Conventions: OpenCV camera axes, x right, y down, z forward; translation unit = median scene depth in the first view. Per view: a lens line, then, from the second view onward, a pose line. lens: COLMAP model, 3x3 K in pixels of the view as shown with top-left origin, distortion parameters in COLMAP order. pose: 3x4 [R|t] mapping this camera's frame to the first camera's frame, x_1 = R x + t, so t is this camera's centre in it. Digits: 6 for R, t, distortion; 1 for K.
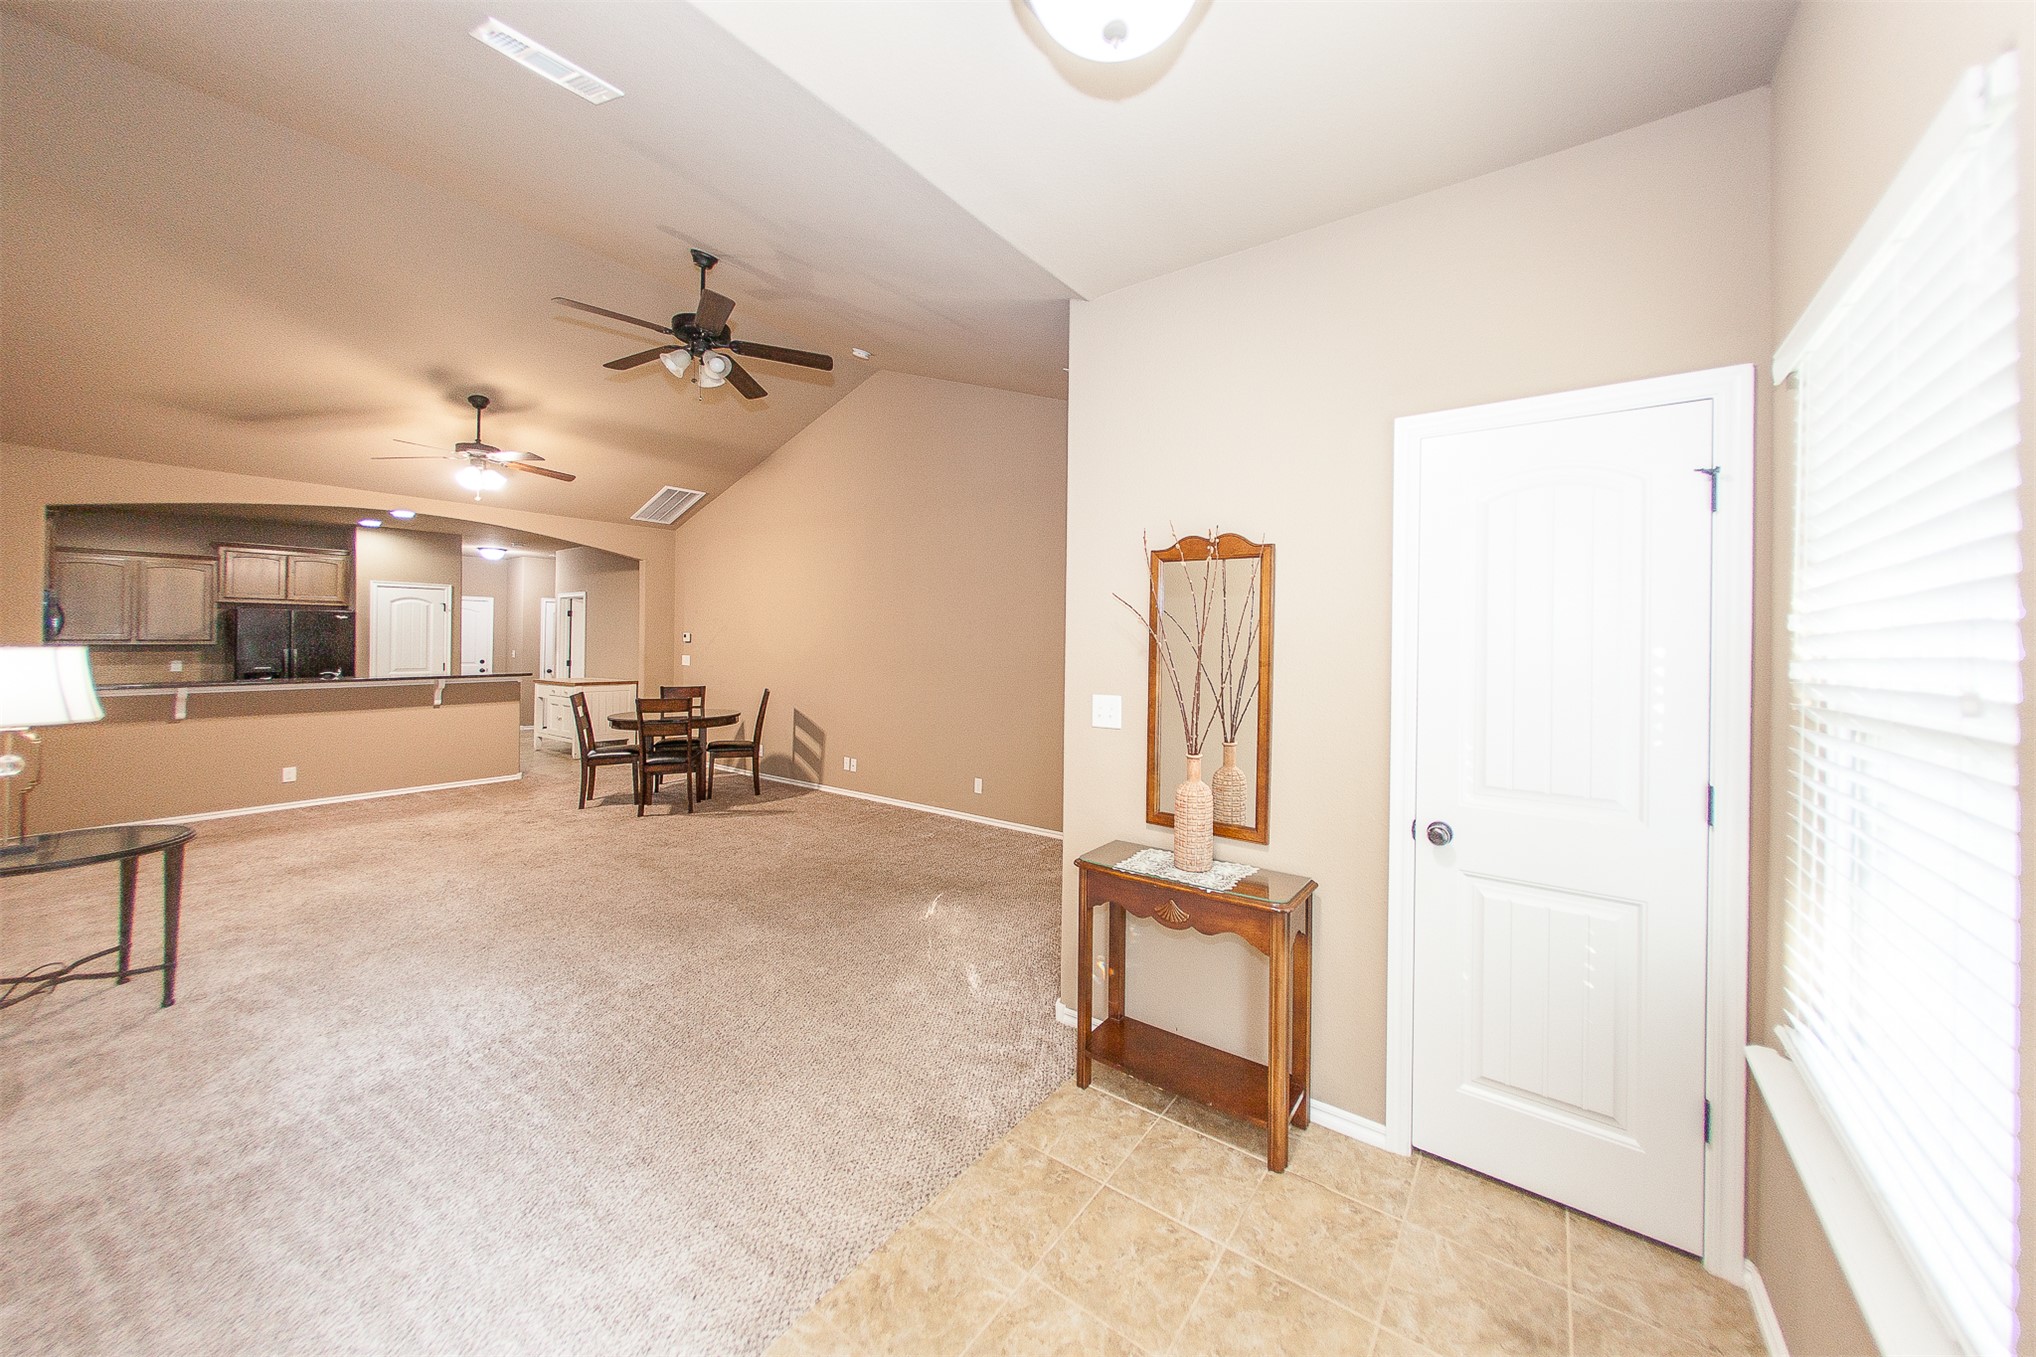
lens RADIAL K [[691.3, 0, 1052.3], [0, 691.3, 635.9], [0, 0, 1]] dist [-0.001203, 0.000130]
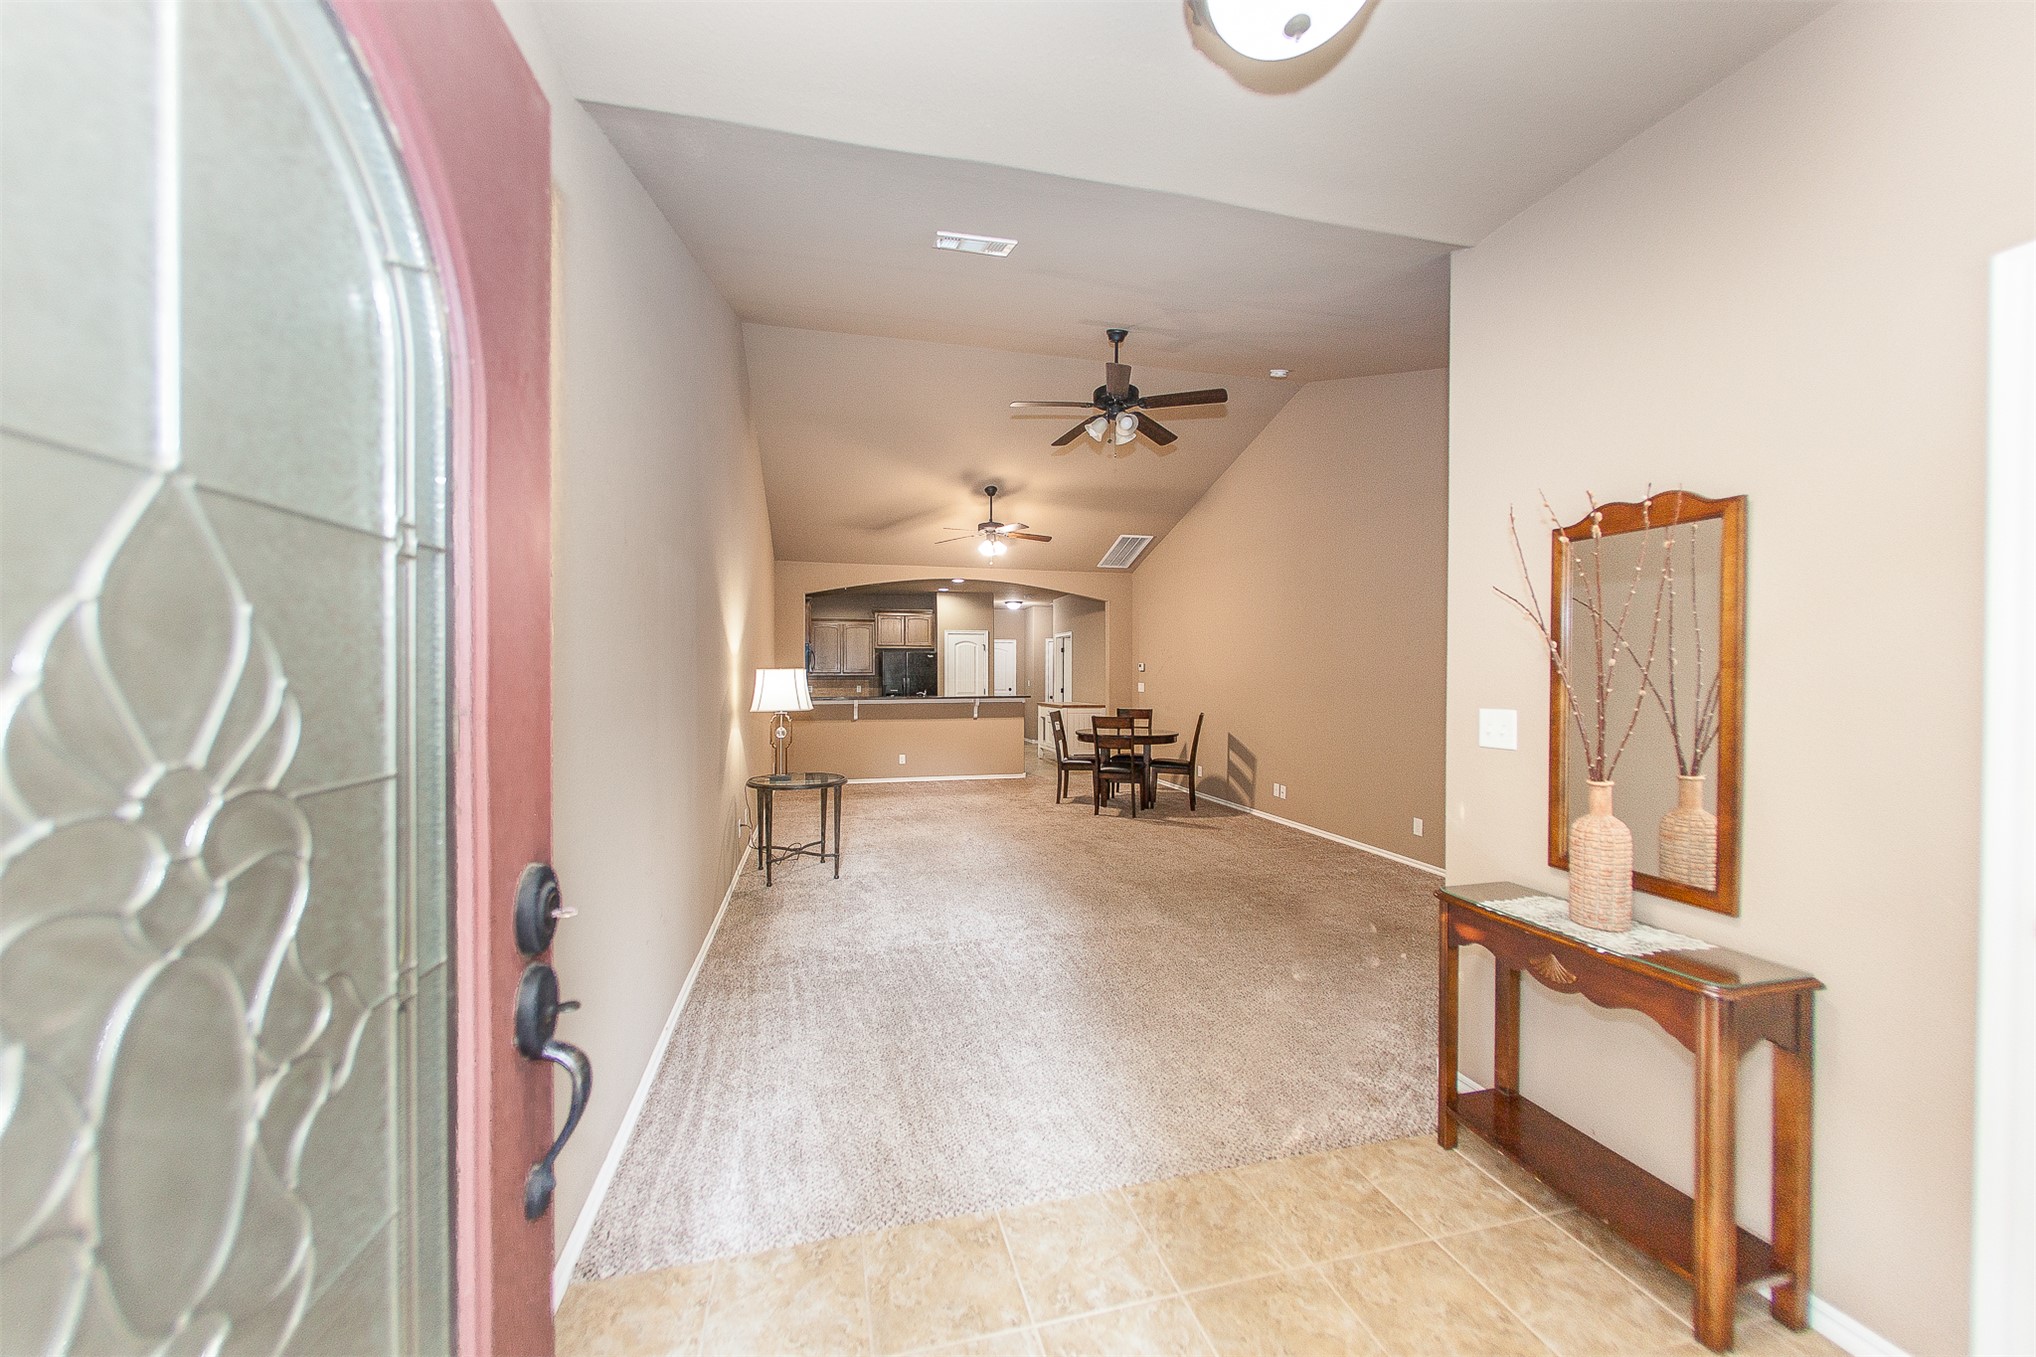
lens RADIAL K [[704.4, 0, 1009.5], [0, 704.4, 676.7], [0, 0, 1]] dist [-0.000180, -0.000011]
pose [[0.757354, -0.005855, -0.652978, 0.094524], [0.011082, 0.999931, 0.003887, 0.017990], [0.652910, -0.010180, 0.757367, -0.017936]]
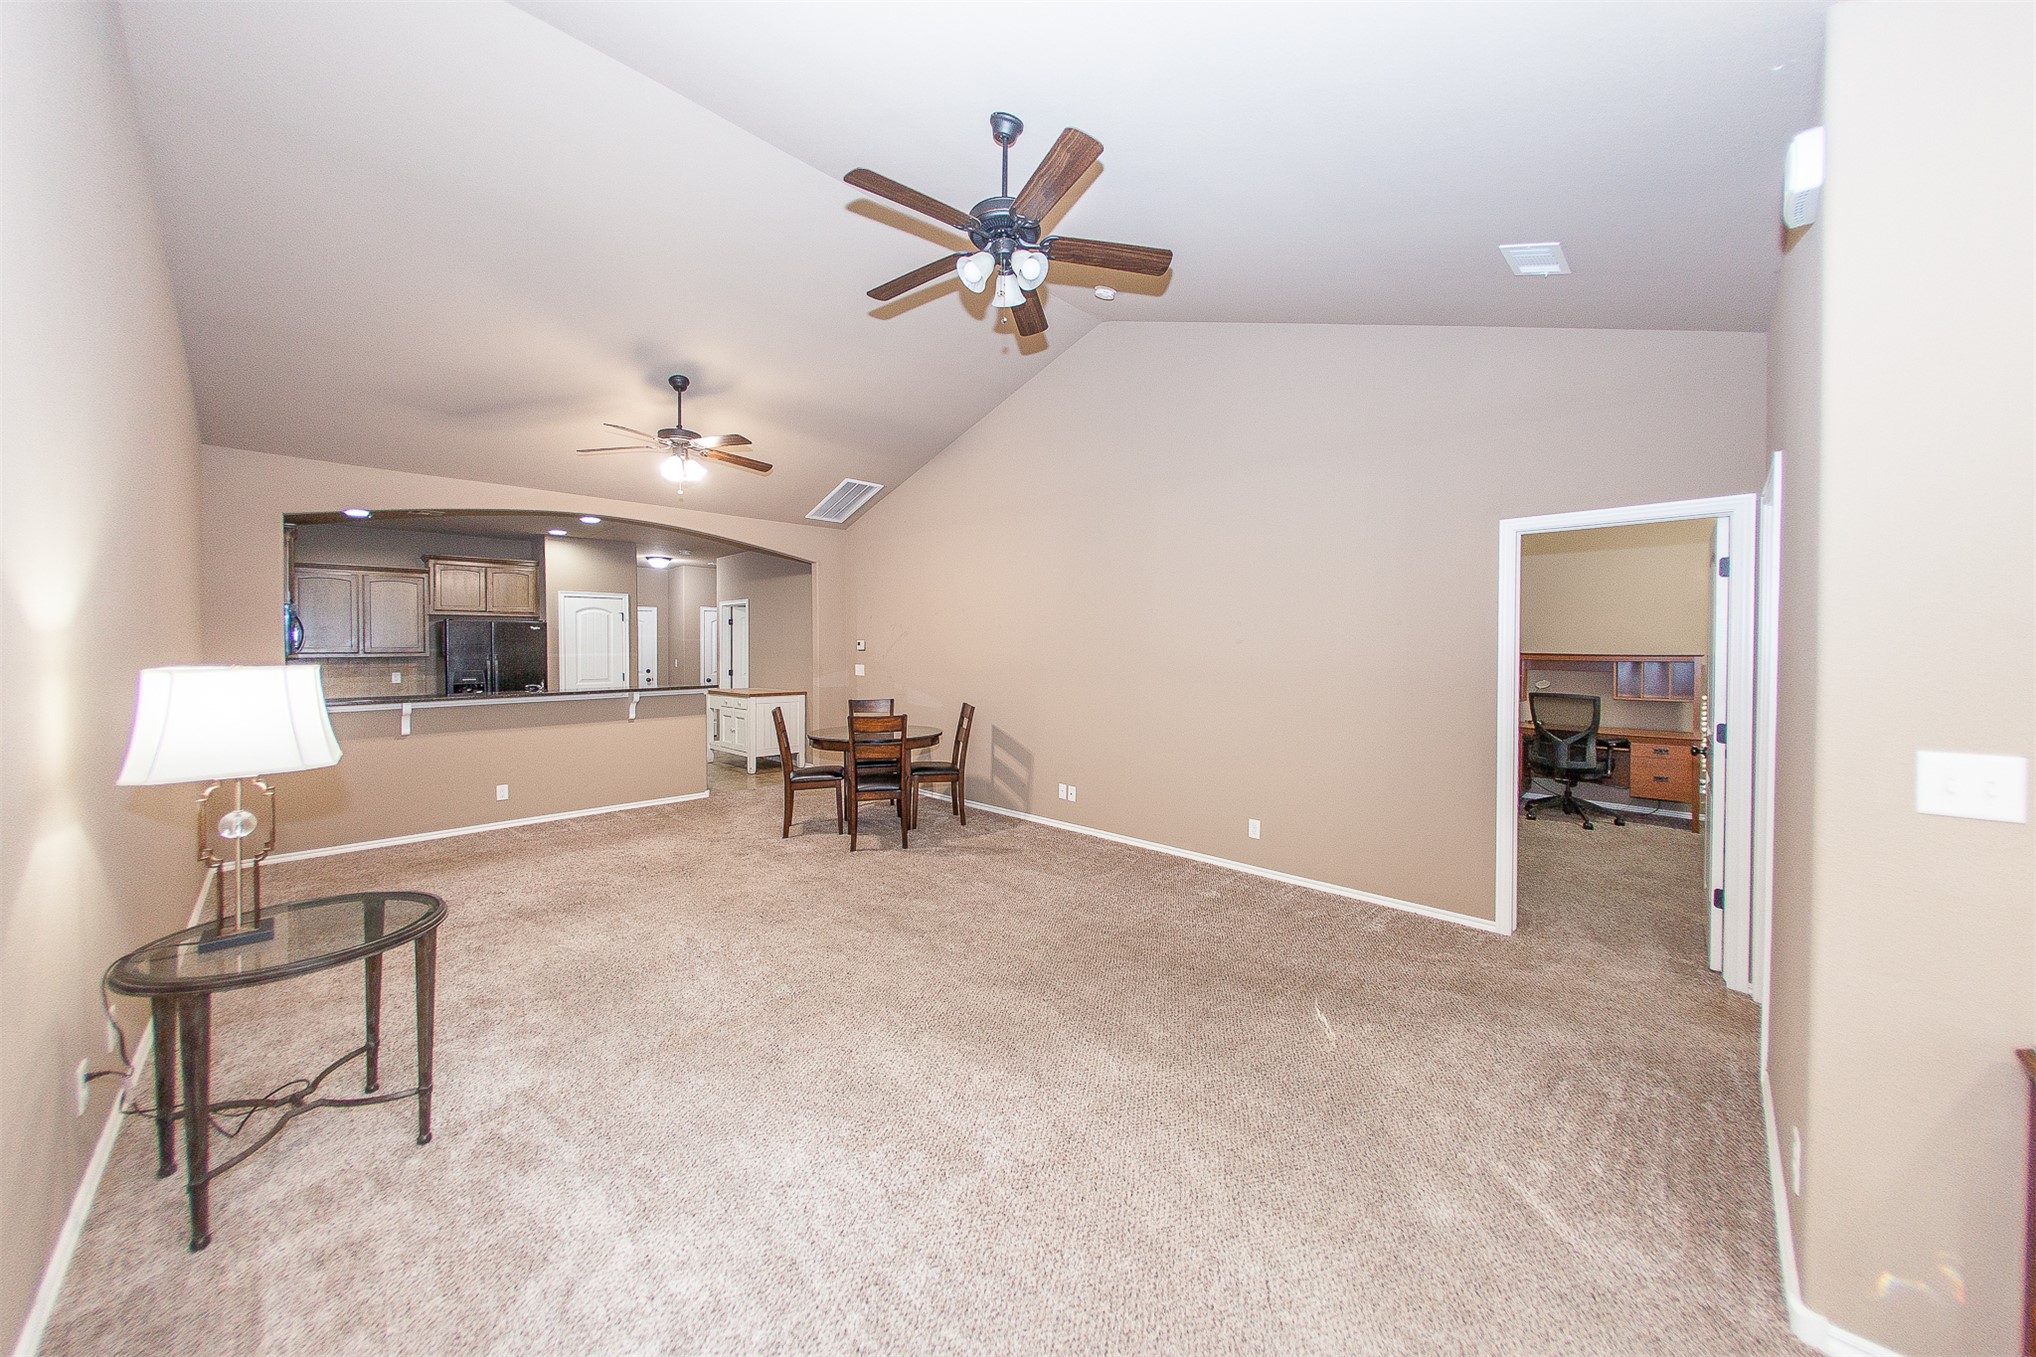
lens RADIAL K [[694.4, 0, 1024.8], [0, 694.4, 655.5], [0, 0, 1]] dist [-0.000244, -0.000100]
pose [[0.987151, -0.006340, -0.159667, -0.265105], [0.009664, 0.999752, 0.020051, -0.001220], [0.159500, -0.021336, 0.986967, 0.191373]]
